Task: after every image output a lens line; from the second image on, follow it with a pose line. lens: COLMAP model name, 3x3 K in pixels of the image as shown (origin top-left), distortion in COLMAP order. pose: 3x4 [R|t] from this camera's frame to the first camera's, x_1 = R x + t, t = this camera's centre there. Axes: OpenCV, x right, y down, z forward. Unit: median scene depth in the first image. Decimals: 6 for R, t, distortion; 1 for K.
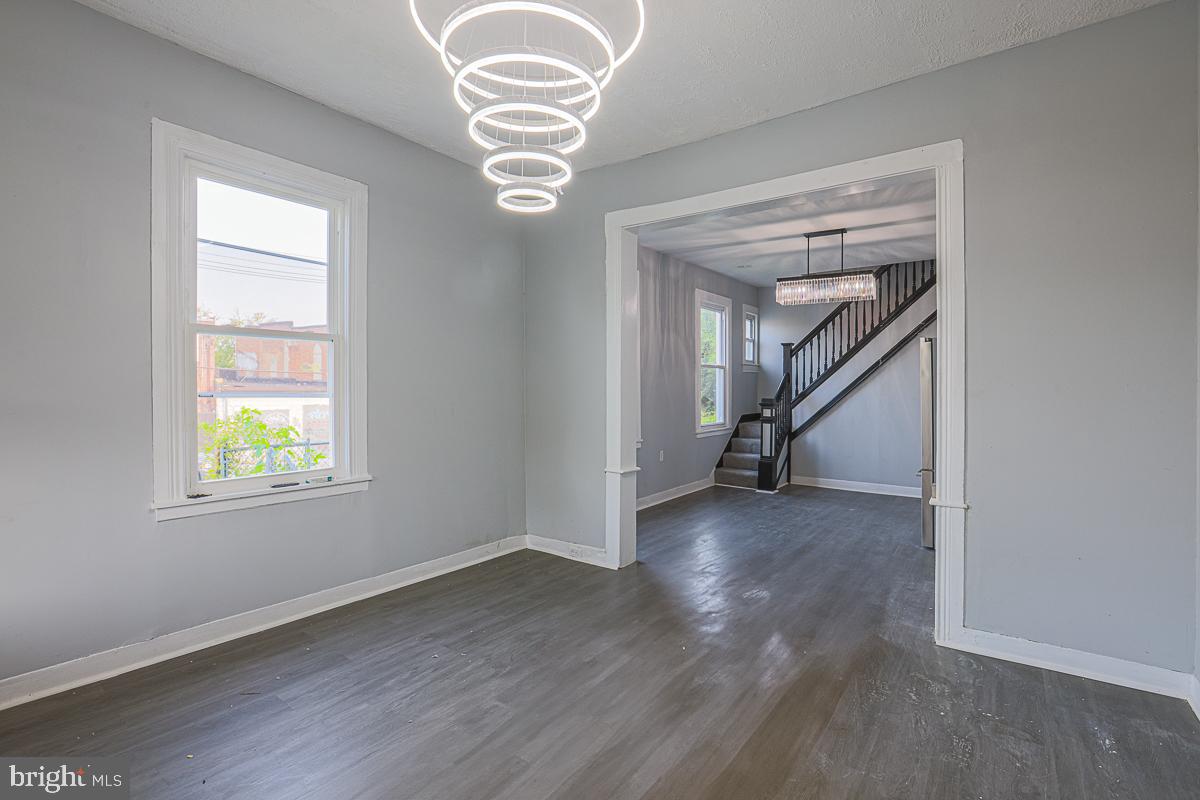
lens RADIAL K [[560.0, 0, 594.5], [0, 560.0, 389.4], [0, 0, 1]] dist [-0.051114, 0.017927]
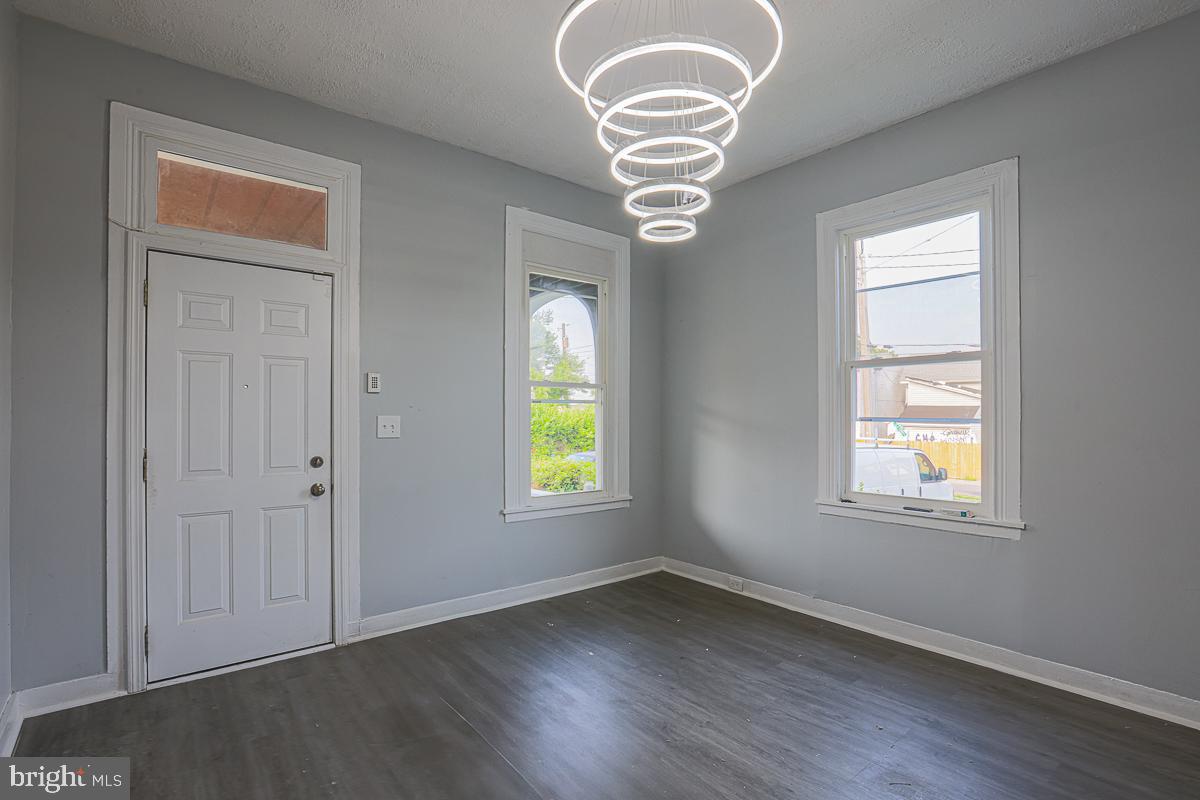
lens RADIAL K [[560.0, 0, 619.5], [0, 560.0, 418.2], [0, 0, 1]] dist [-0.051114, 0.017927]
pose [[-0.225878, -0.000557, -0.974156, 0.437791], [-0.000044, 1.000000, -0.000562, 0.006239], [0.974156, -0.000084, -0.225878, 0.563751]]
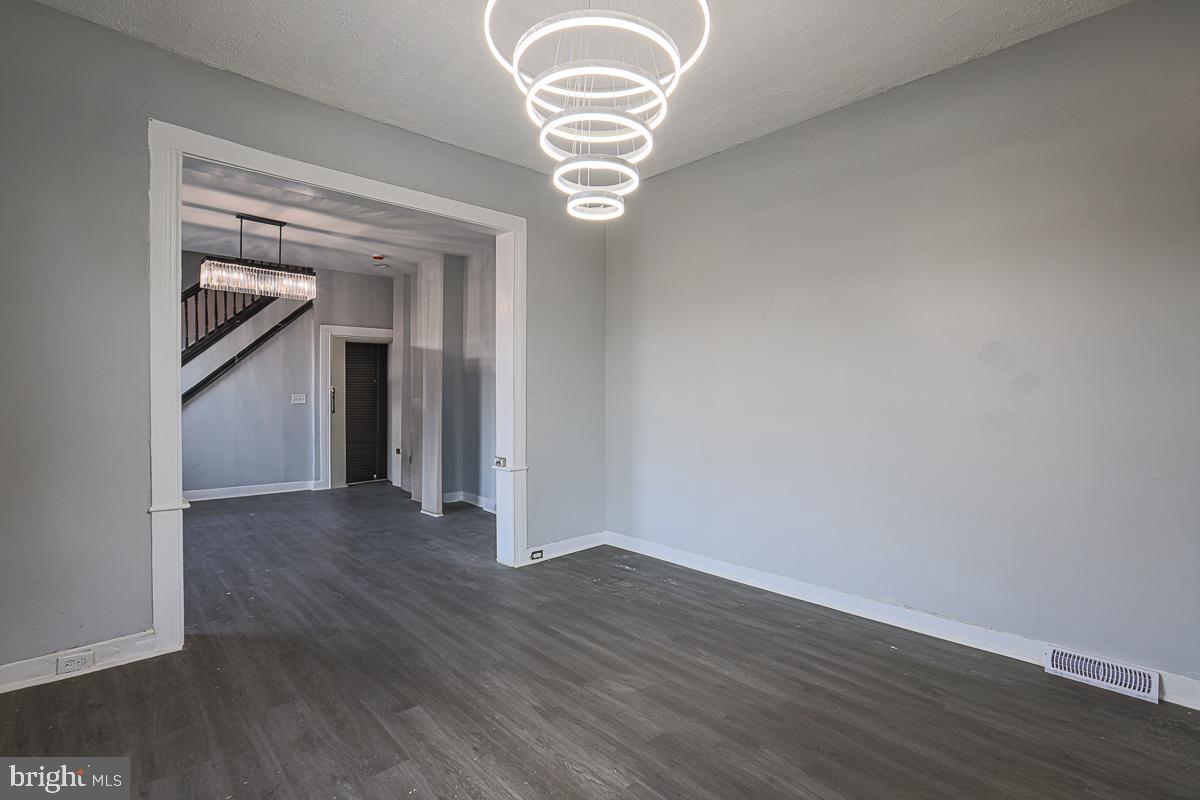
lens RADIAL K [[560.0, 0, 594.7], [0, 560.0, 394.7], [0, 0, 1]] dist [-0.051114, 0.017927]
pose [[0.175306, -0.009634, 0.984467, -0.560981], [-0.003415, 0.999940, 0.010393, -0.000201], [-0.984508, -0.005184, 0.175263, 0.402315]]
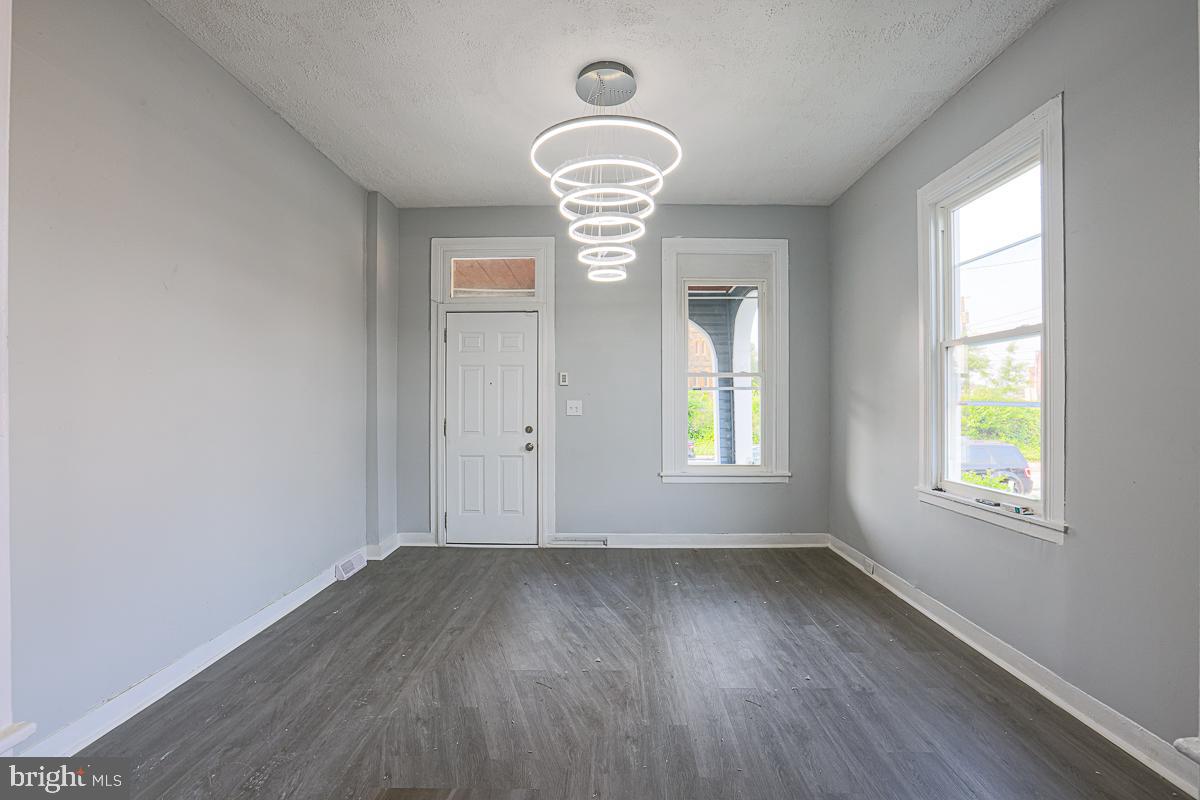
lens RADIAL K [[560.0, 0, 608.7], [0, 560.0, 400.8], [0, 0, 1]] dist [-0.051114, 0.017927]
pose [[-0.800483, -0.002263, -0.599352, 0.390554], [-0.000064, 0.999993, -0.003691, 0.007084], [0.599356, -0.002916, -0.800477, 1.093768]]
